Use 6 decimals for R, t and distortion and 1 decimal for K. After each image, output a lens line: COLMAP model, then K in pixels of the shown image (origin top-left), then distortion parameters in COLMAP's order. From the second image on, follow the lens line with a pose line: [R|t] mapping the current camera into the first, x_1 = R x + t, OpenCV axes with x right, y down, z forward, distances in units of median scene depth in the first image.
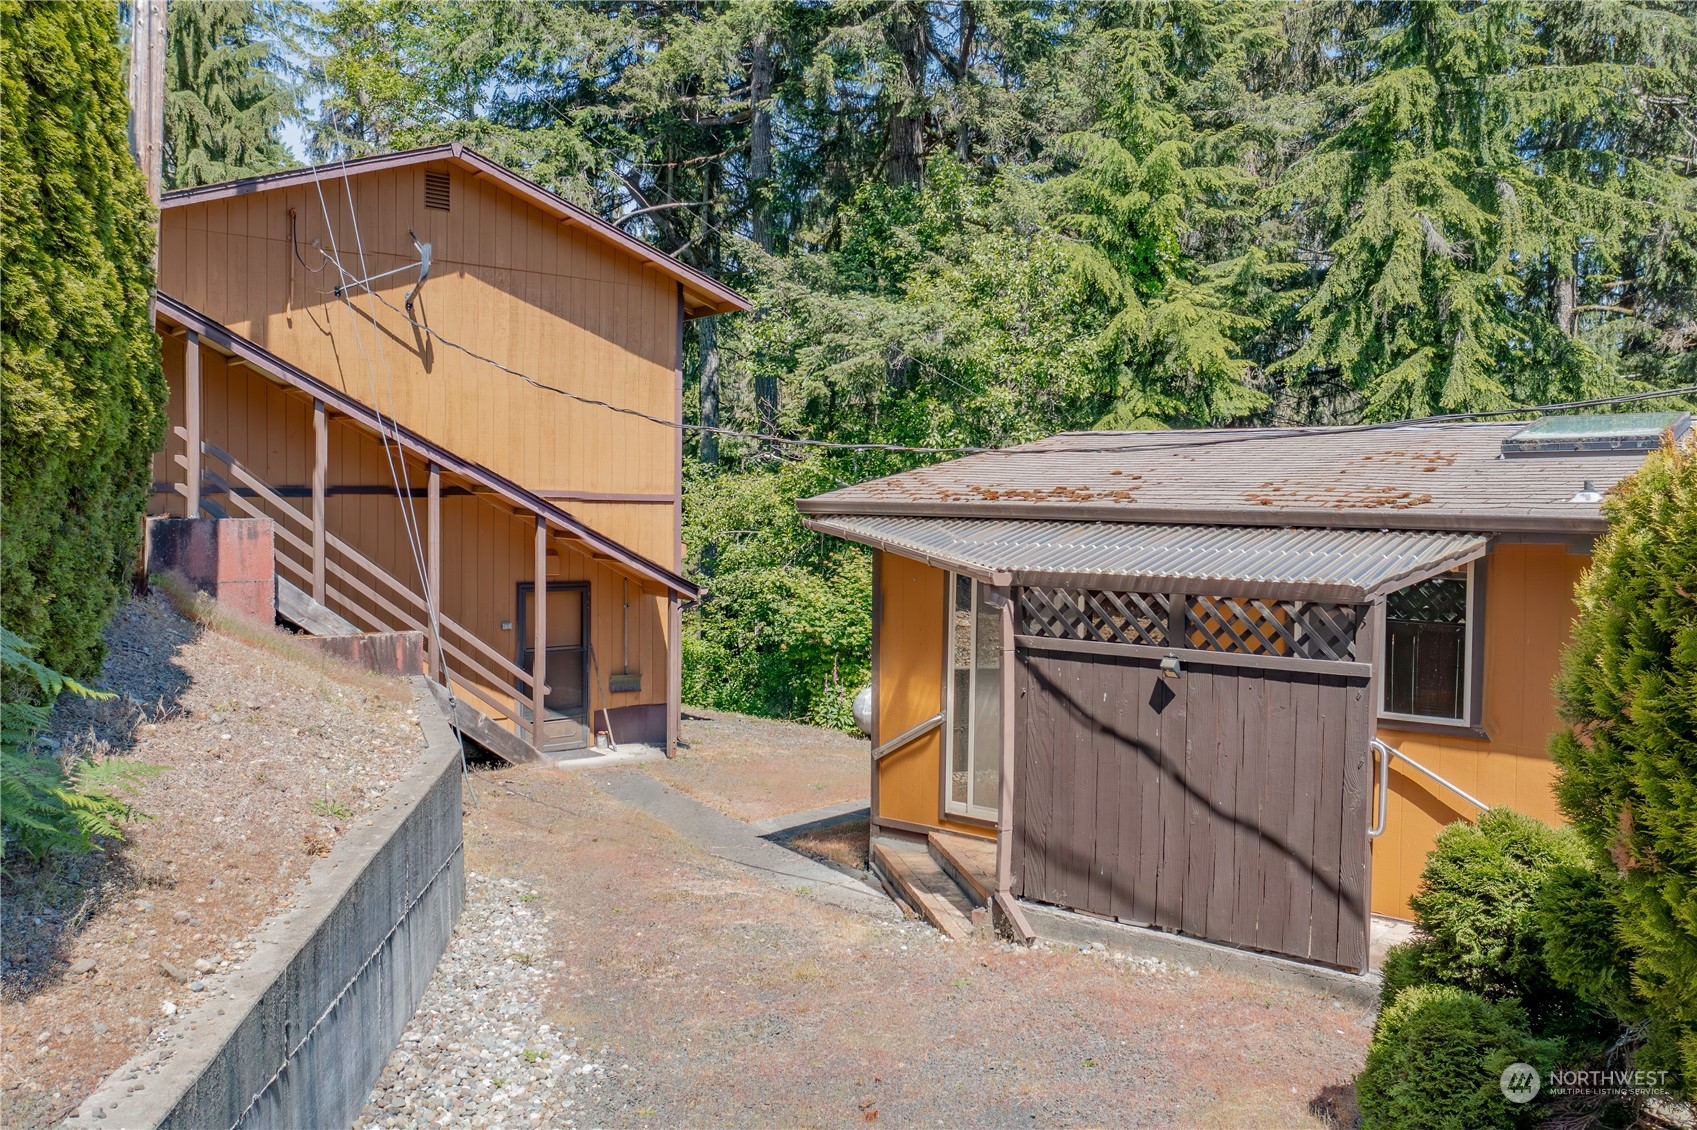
lens RADIAL K [[1351.7, 0, 836.8], [0, 1351.7, 566.8], [0, 0, 1]] dist [-0.026620, 0.008634]
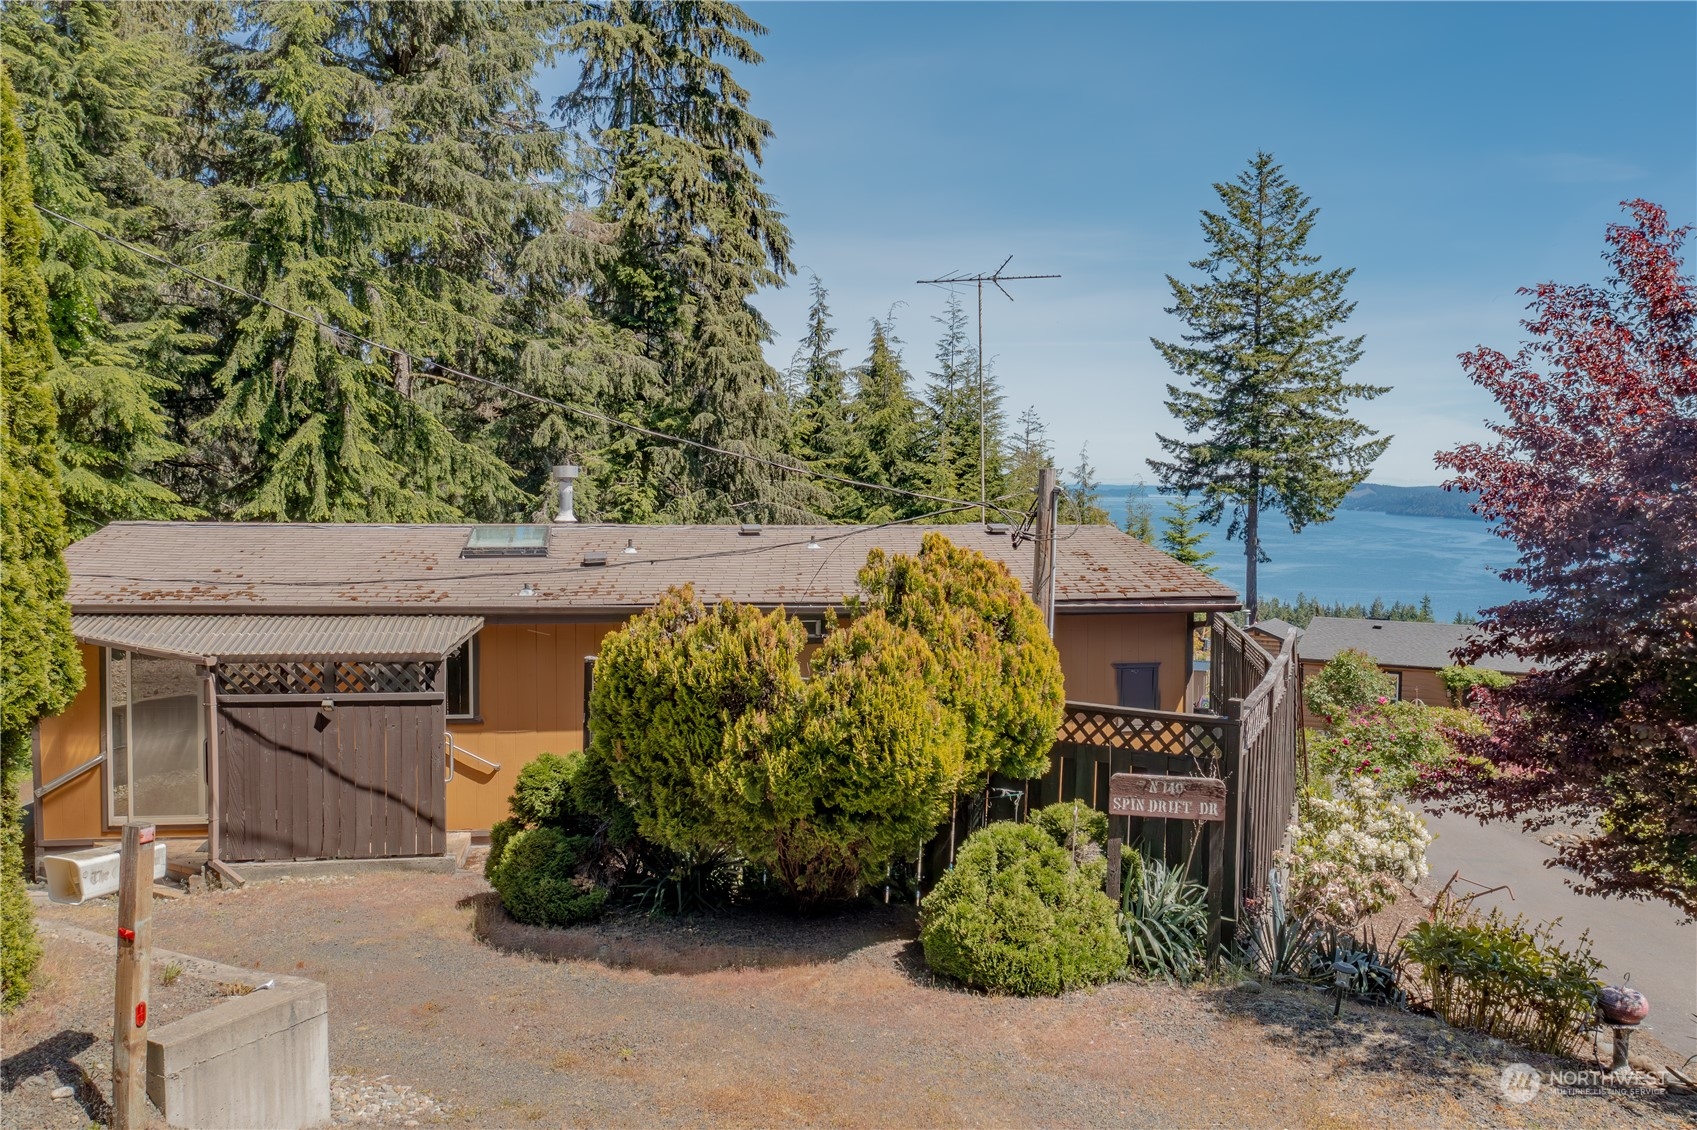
lens RADIAL K [[1351.7, 0, 848.8], [0, 1351.7, 550.9], [0, 0, 1]] dist [-0.026620, 0.008634]
pose [[0.659070, -0.033804, 0.751322, -0.182491], [0.034564, 0.999295, 0.014641, -0.038020], [-0.751287, 0.016319, 0.659774, -0.194531]]
